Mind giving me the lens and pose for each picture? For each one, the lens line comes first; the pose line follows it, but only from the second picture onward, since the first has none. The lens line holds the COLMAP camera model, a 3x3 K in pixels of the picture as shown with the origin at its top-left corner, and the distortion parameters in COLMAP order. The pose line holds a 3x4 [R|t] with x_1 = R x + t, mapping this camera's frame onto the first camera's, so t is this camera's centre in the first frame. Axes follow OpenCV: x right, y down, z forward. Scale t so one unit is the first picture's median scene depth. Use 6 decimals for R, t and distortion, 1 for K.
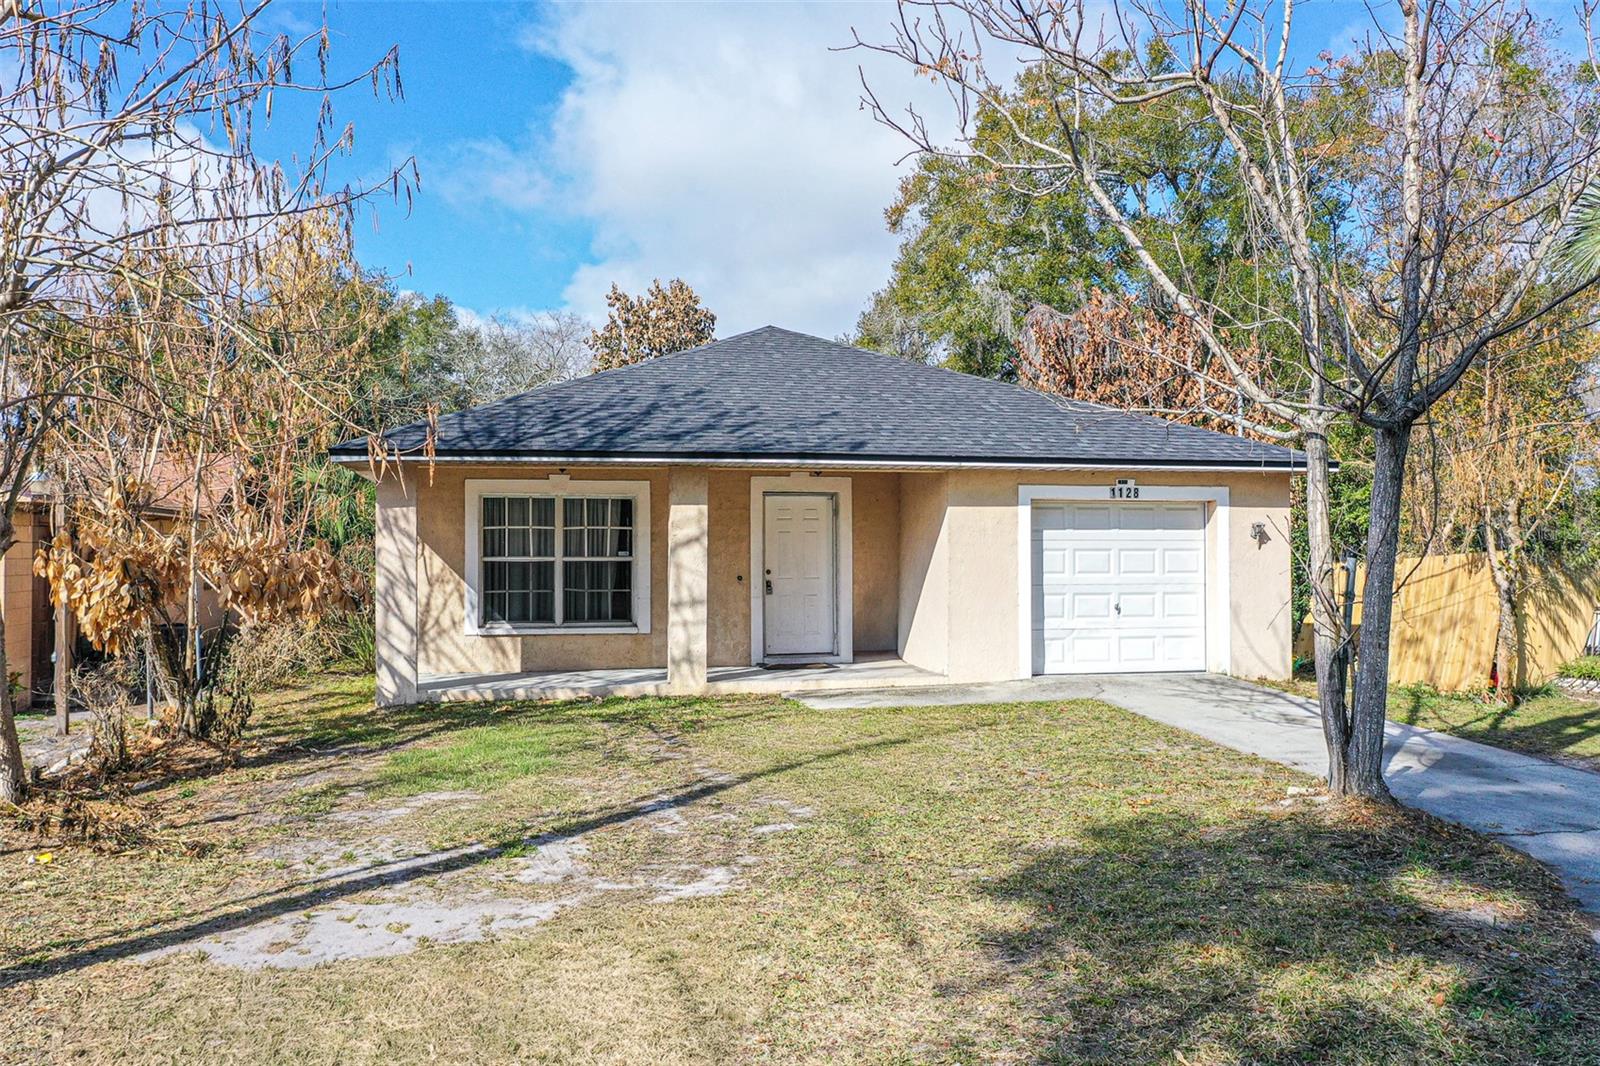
lens RADIAL K [[1300.1, 0, 800.0], [0, 1300.1, 533.0], [0, 0, 1]] dist [0.006825, 0.011132]
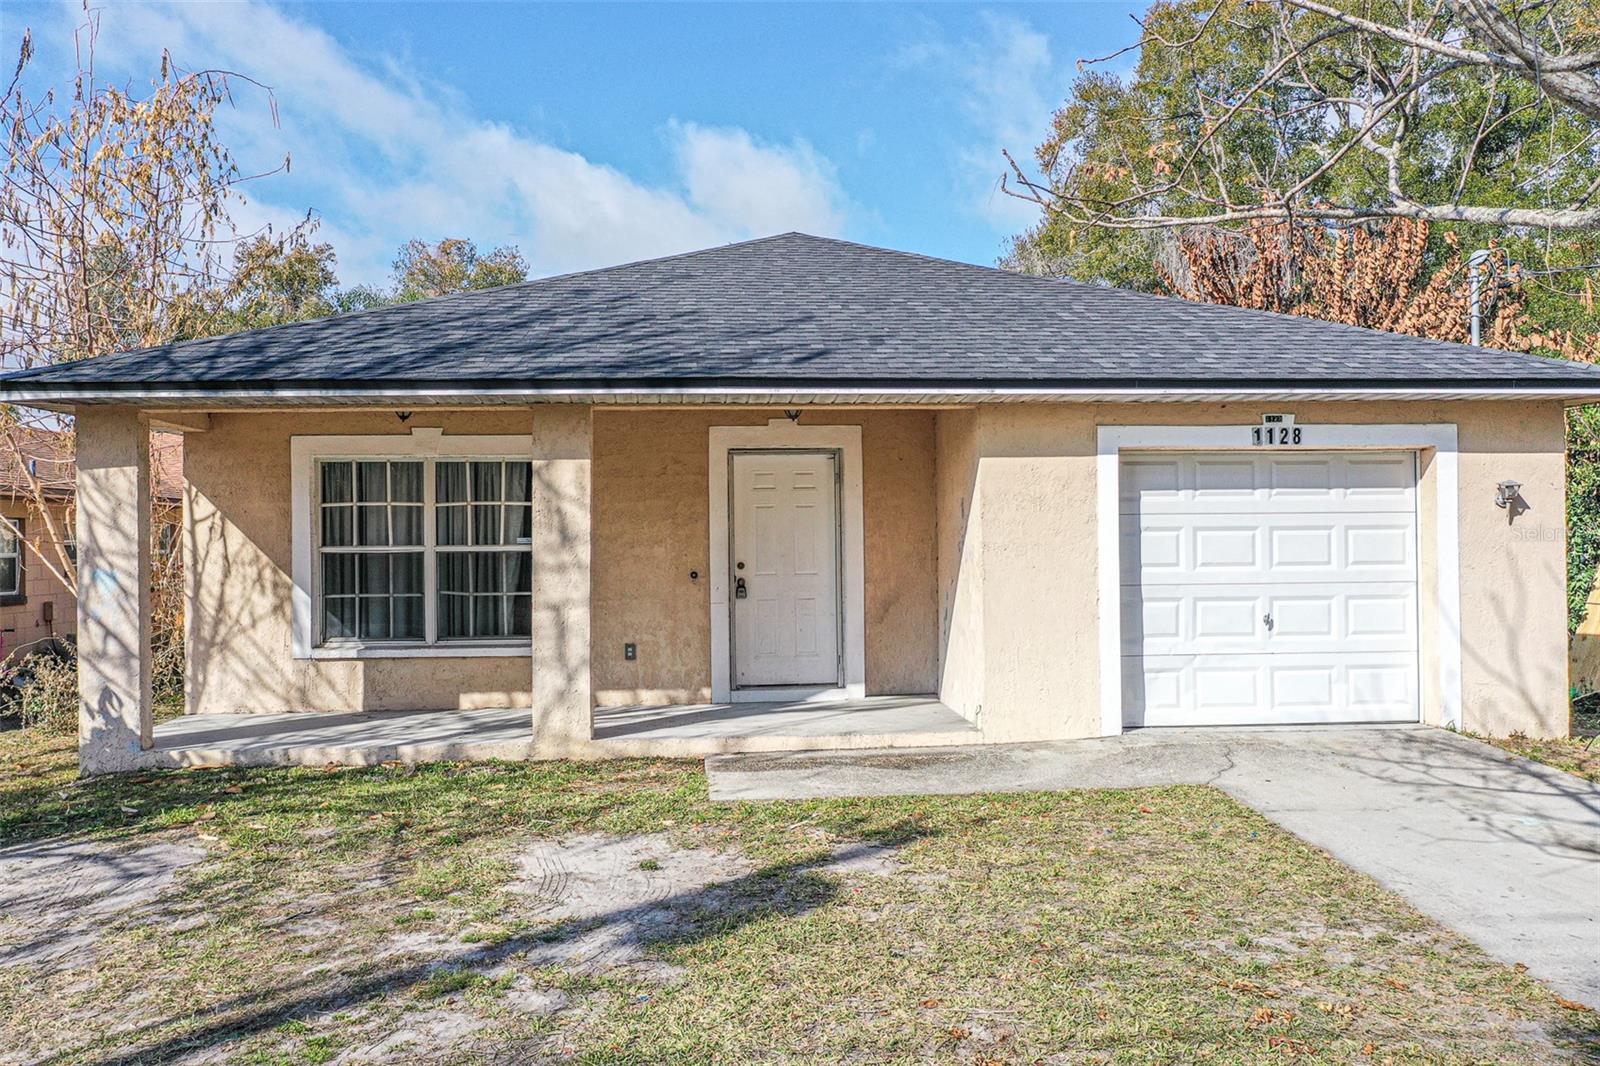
lens RADIAL K [[1267.4, 0, 800.0], [0, 1267.4, 533.0], [0, 0, 1]] dist [-0.001350, 0.005251]
pose [[0.987322, -0.008687, -0.158495, 0.118562], [0.010149, 0.999913, 0.008415, 0.007764], [0.158408, -0.009917, 0.987324, 0.361694]]
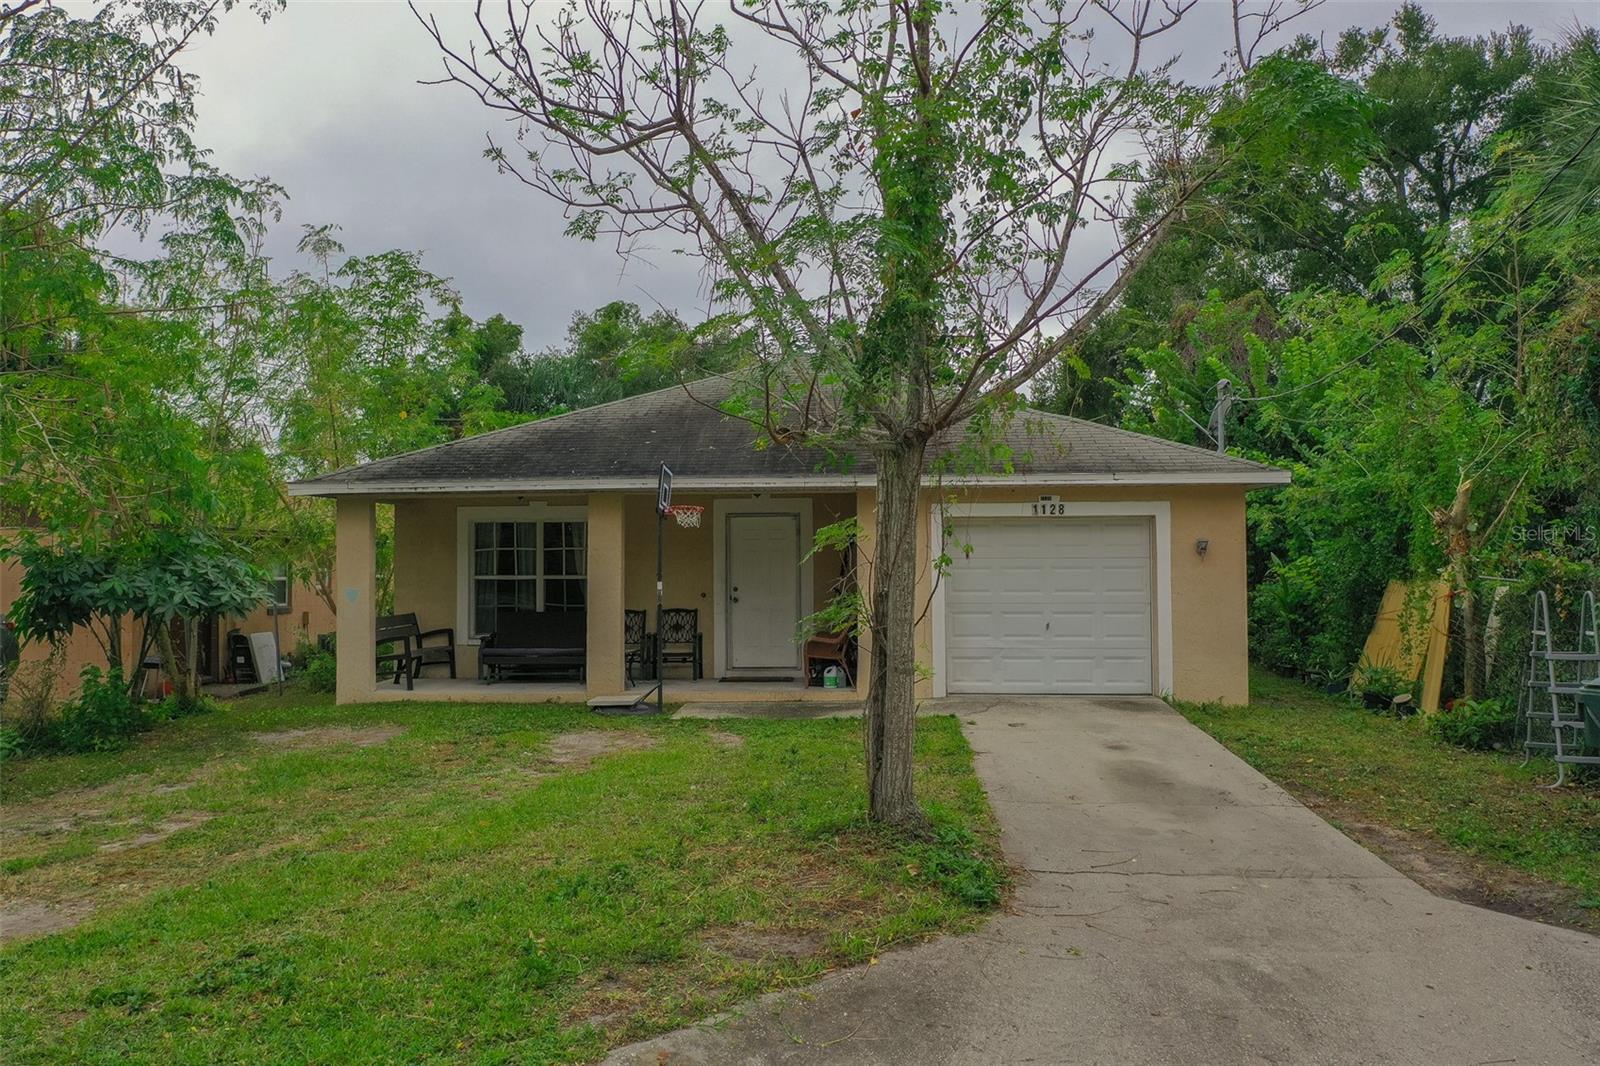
lens RADIAL K [[1272.0, 0, 800.0], [0, 1272.0, 533.0], [0, 0, 1]] dist [-0.002363, 0.001406]
pose [[0.953377, -0.010997, -0.301581, 0.354423], [0.007511, 0.999891, -0.012718, -0.002290], [0.301688, 0.009860, 0.953356, 0.032956]]
